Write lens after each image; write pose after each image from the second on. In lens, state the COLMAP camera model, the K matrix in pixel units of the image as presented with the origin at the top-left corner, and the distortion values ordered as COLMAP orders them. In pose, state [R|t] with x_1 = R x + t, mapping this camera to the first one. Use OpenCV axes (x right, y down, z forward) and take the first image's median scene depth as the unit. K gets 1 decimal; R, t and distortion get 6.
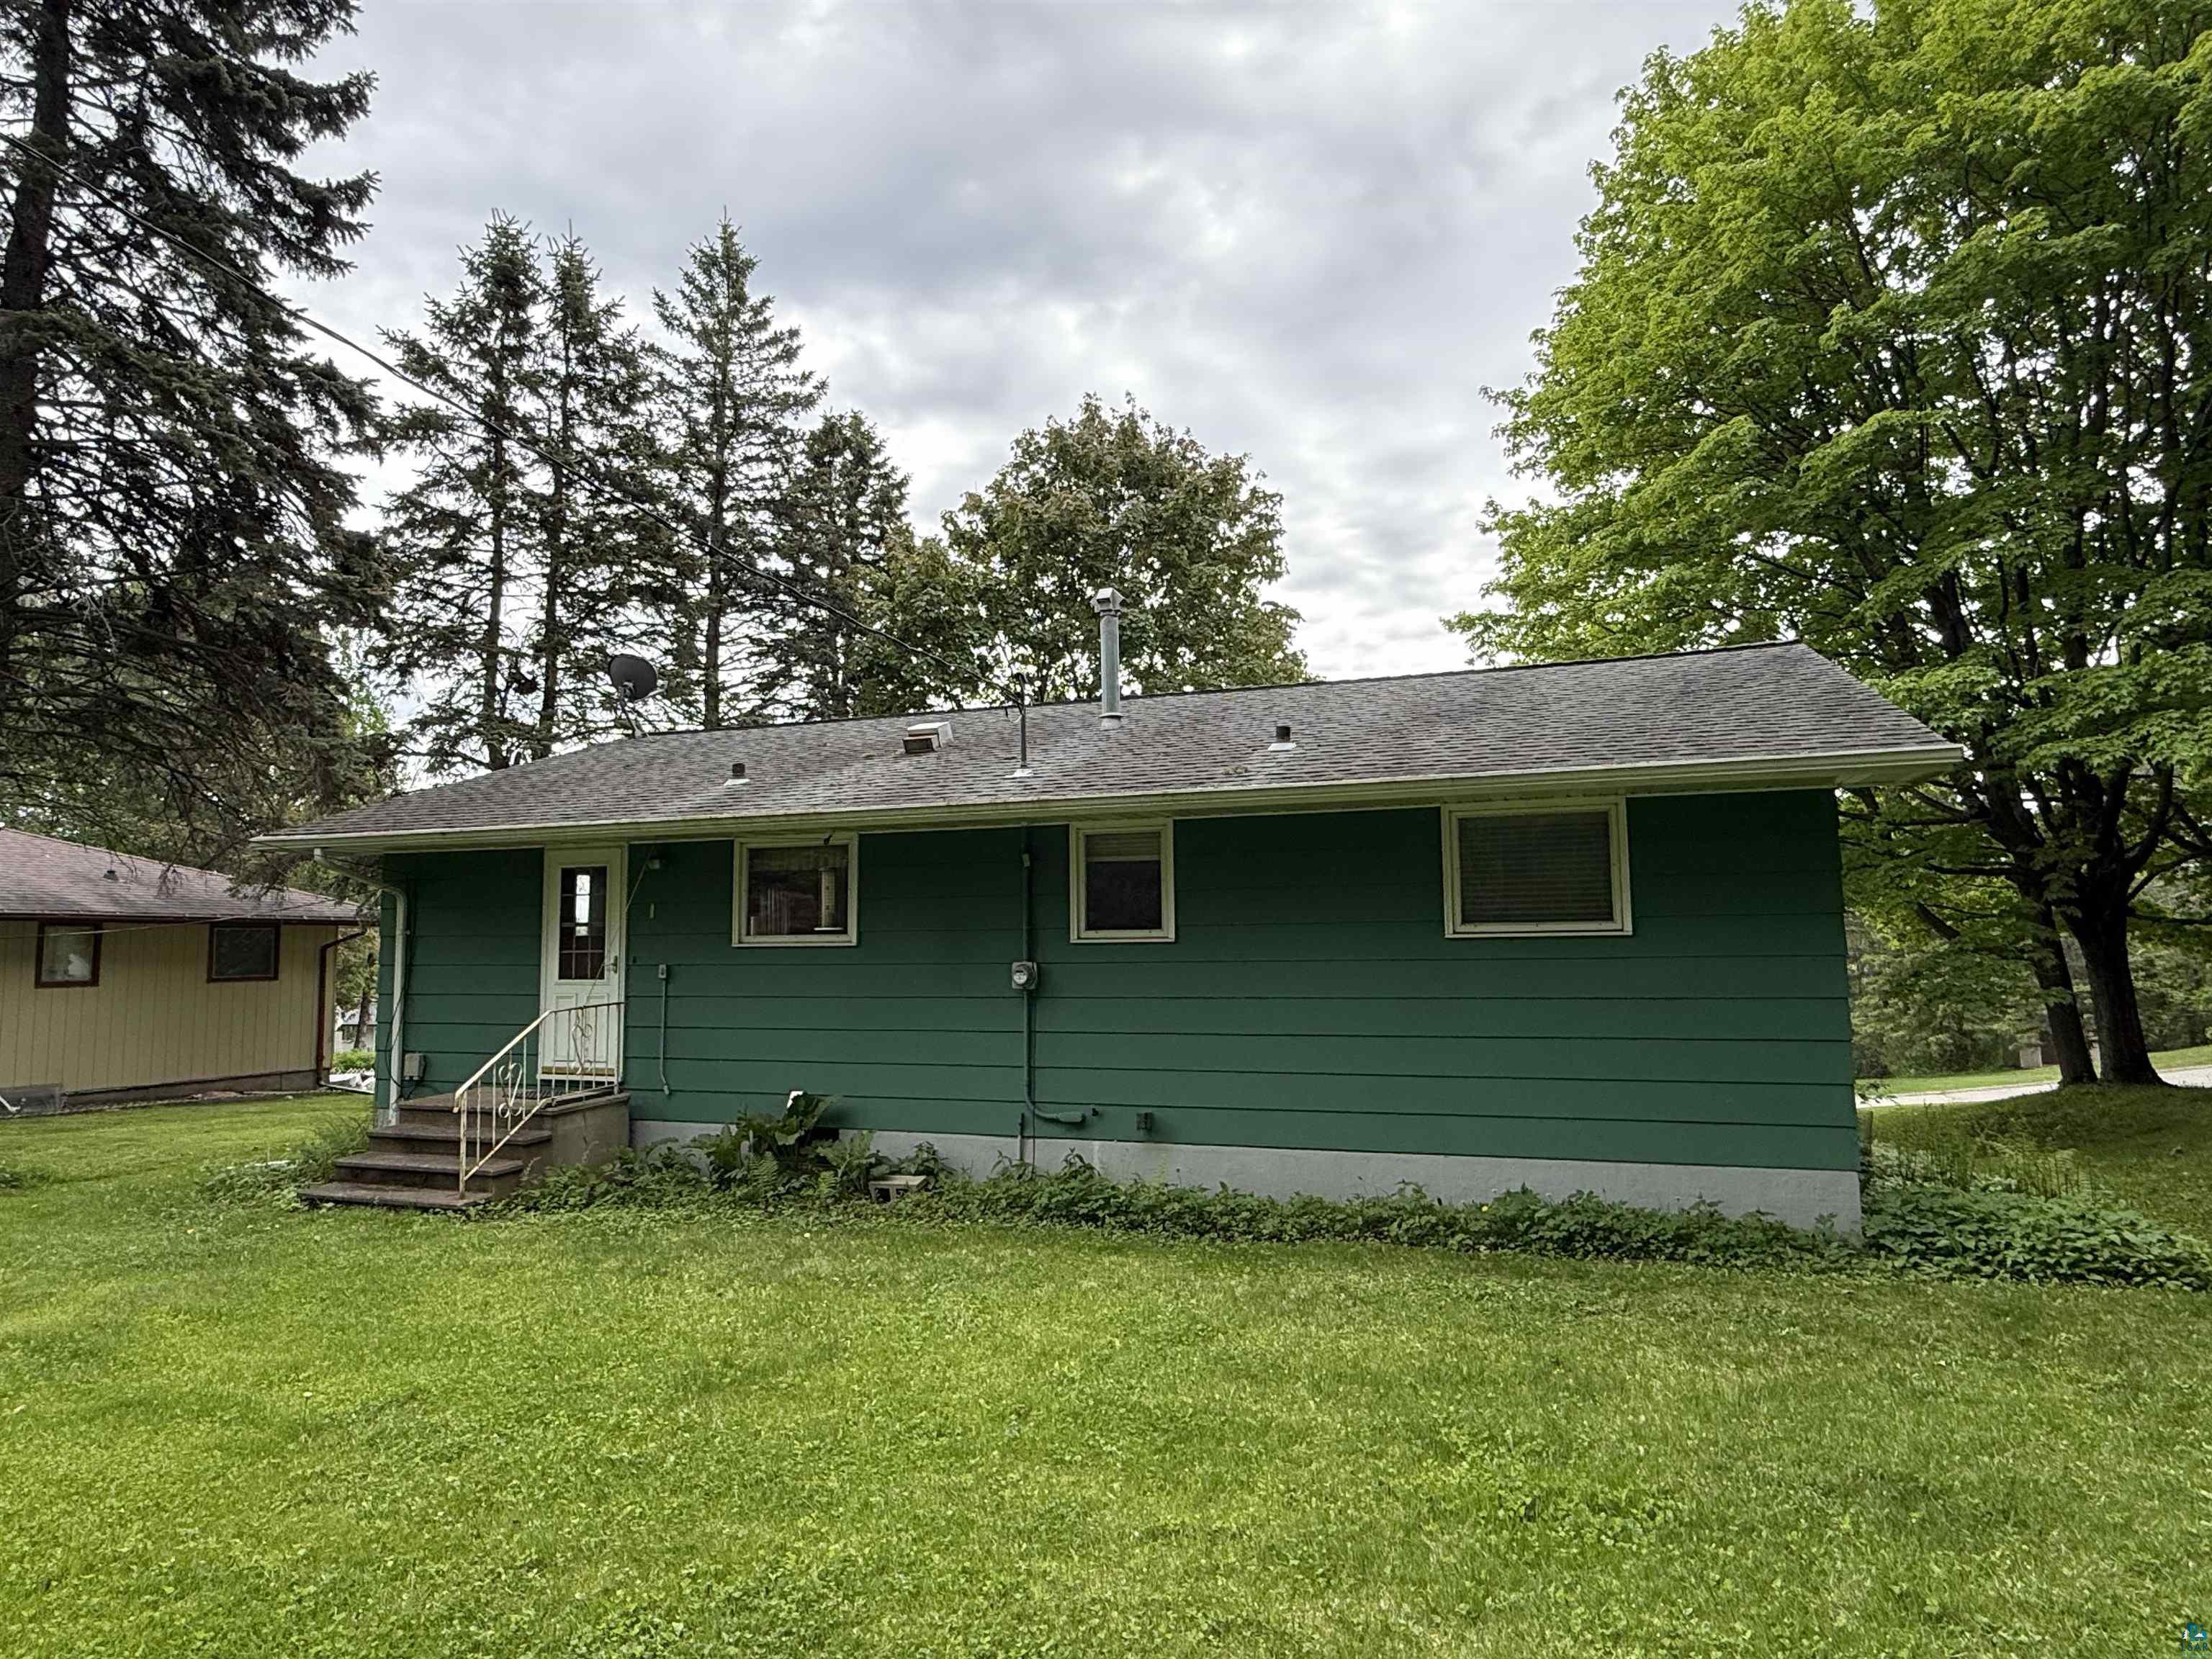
lens RADIAL K [[1293.7, 0, 1106.0], [0, 1293.7, 829.5], [0, 0, 1]] dist [0.005136, 0.001441]
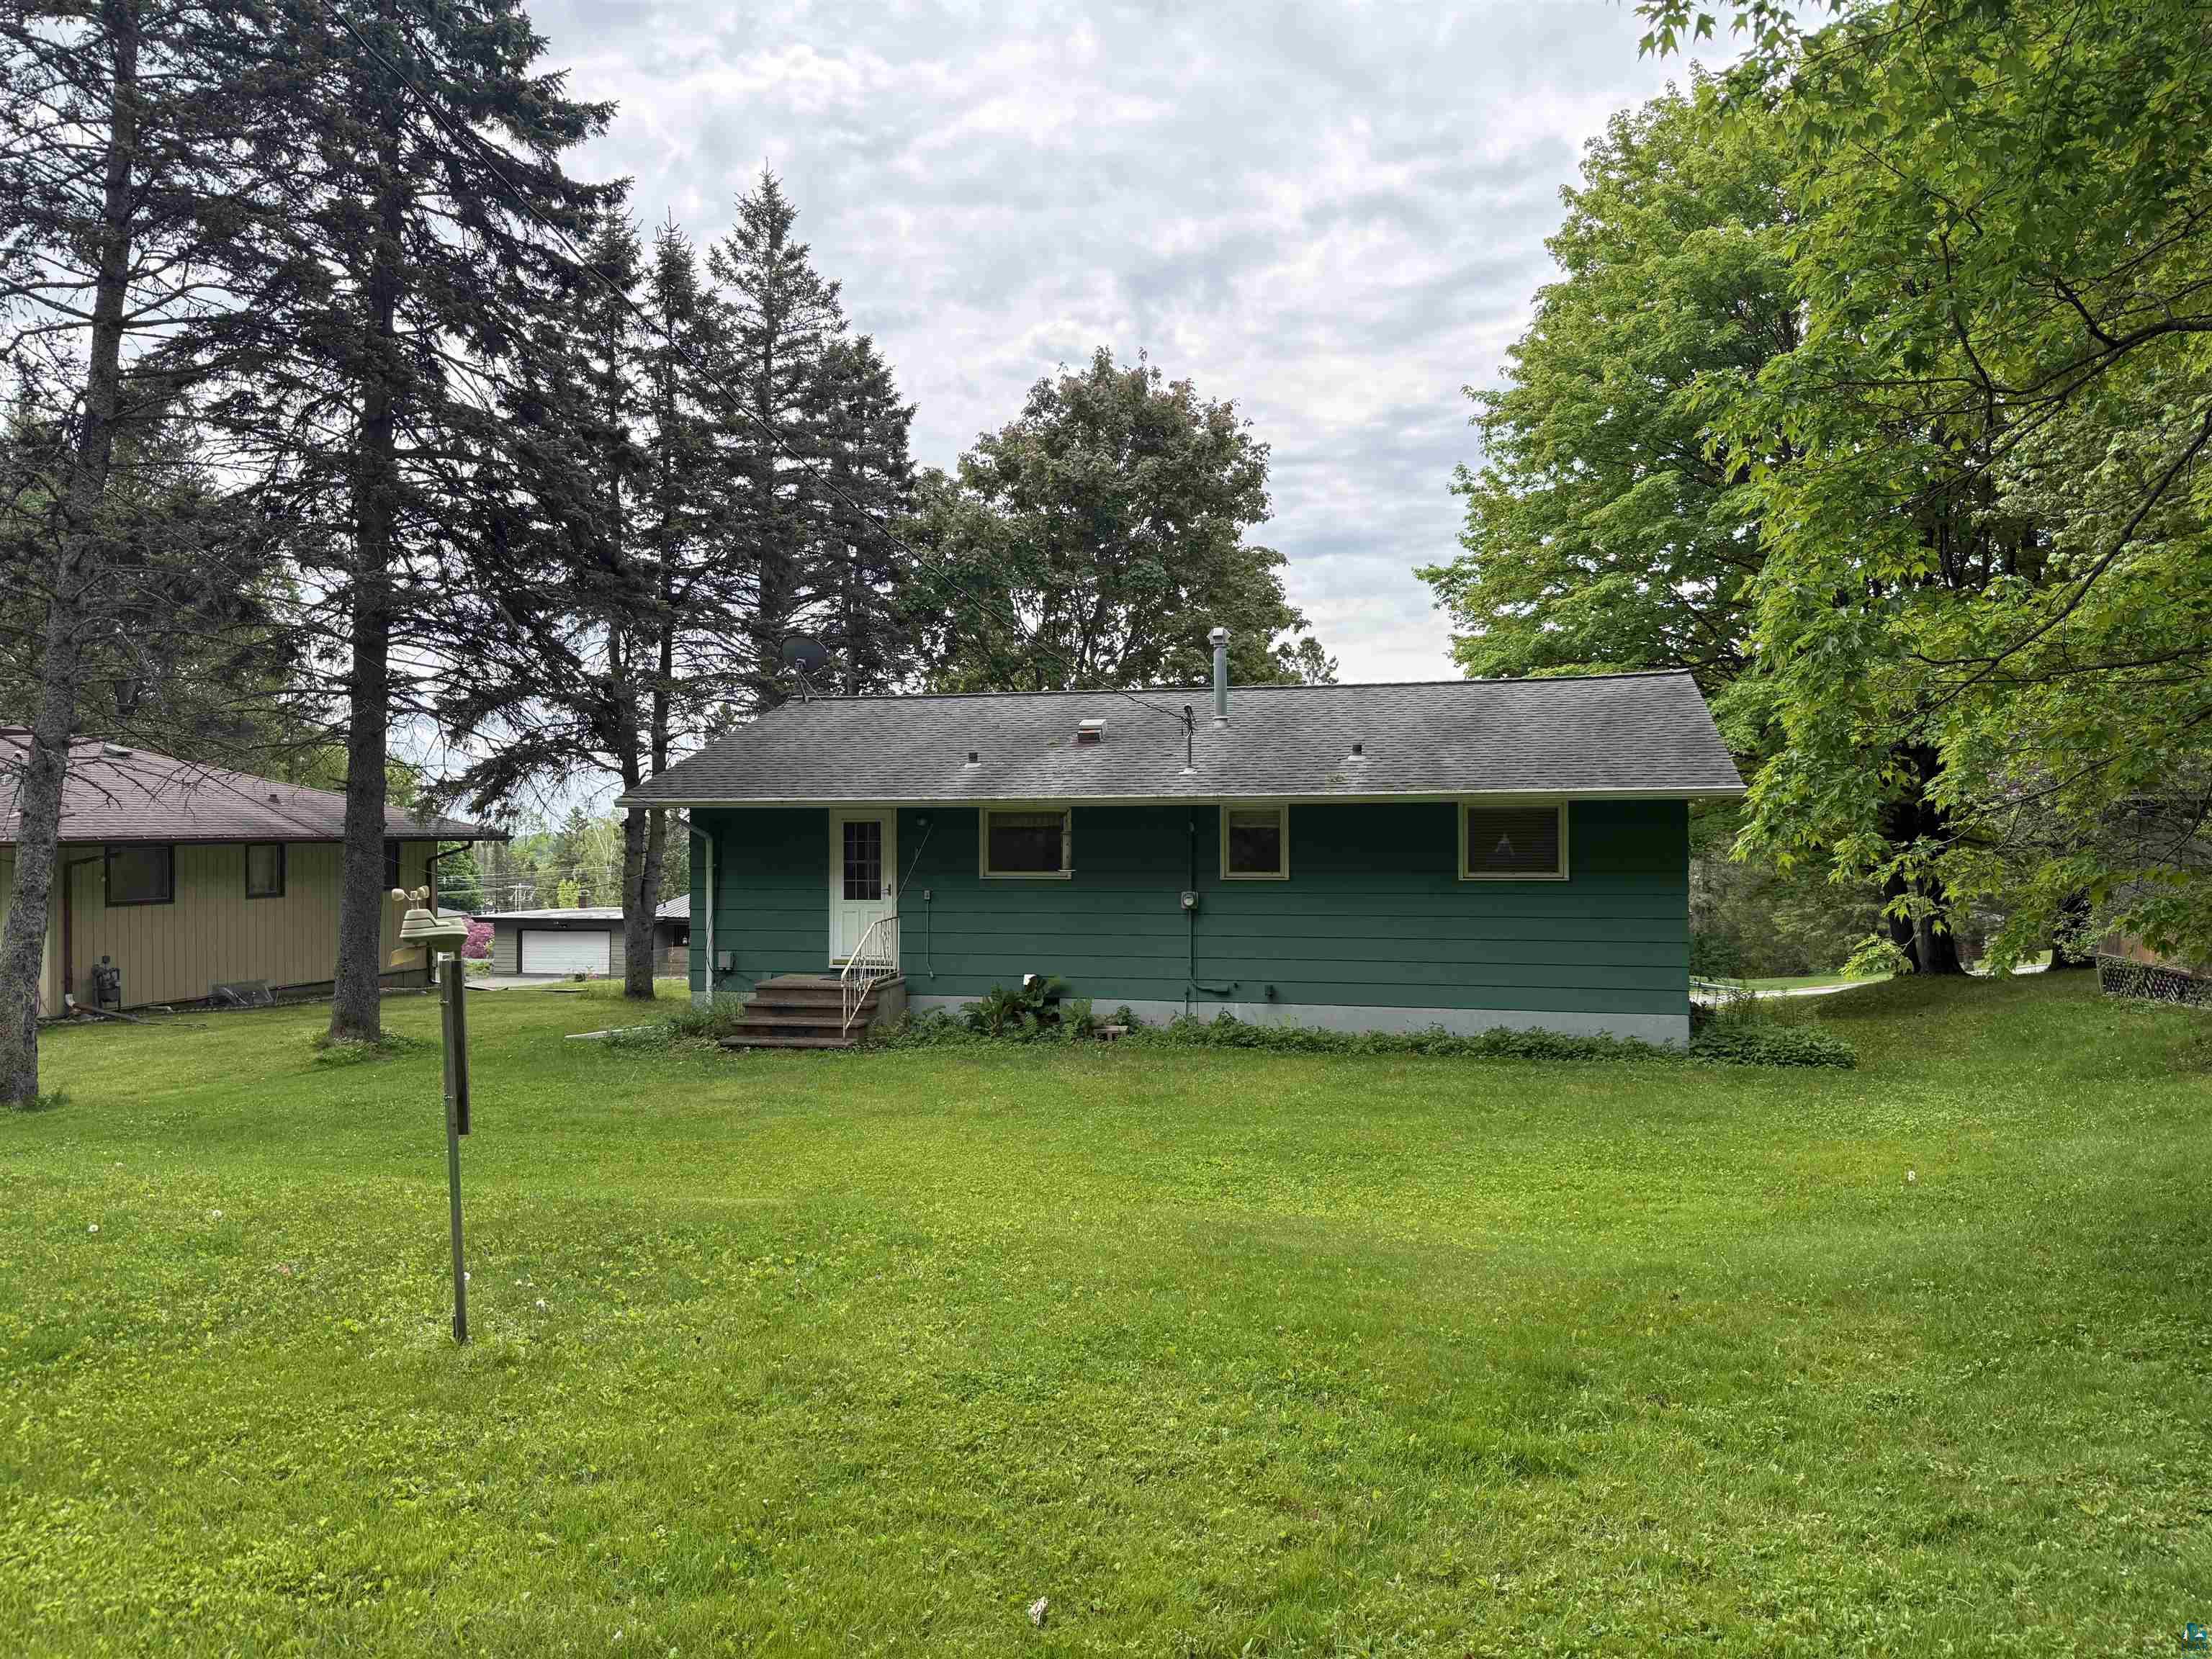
lens RADIAL K [[1571.9, 0, 1106.0], [0, 1571.9, 829.5], [0, 0, 1]] dist [0.193394, -0.399719]
pose [[0.994200, 0.005532, 0.107406, -0.236799], [-0.015529, 0.995595, 0.092468, -0.094442], [-0.106421, -0.093599, 0.989906, -0.559703]]
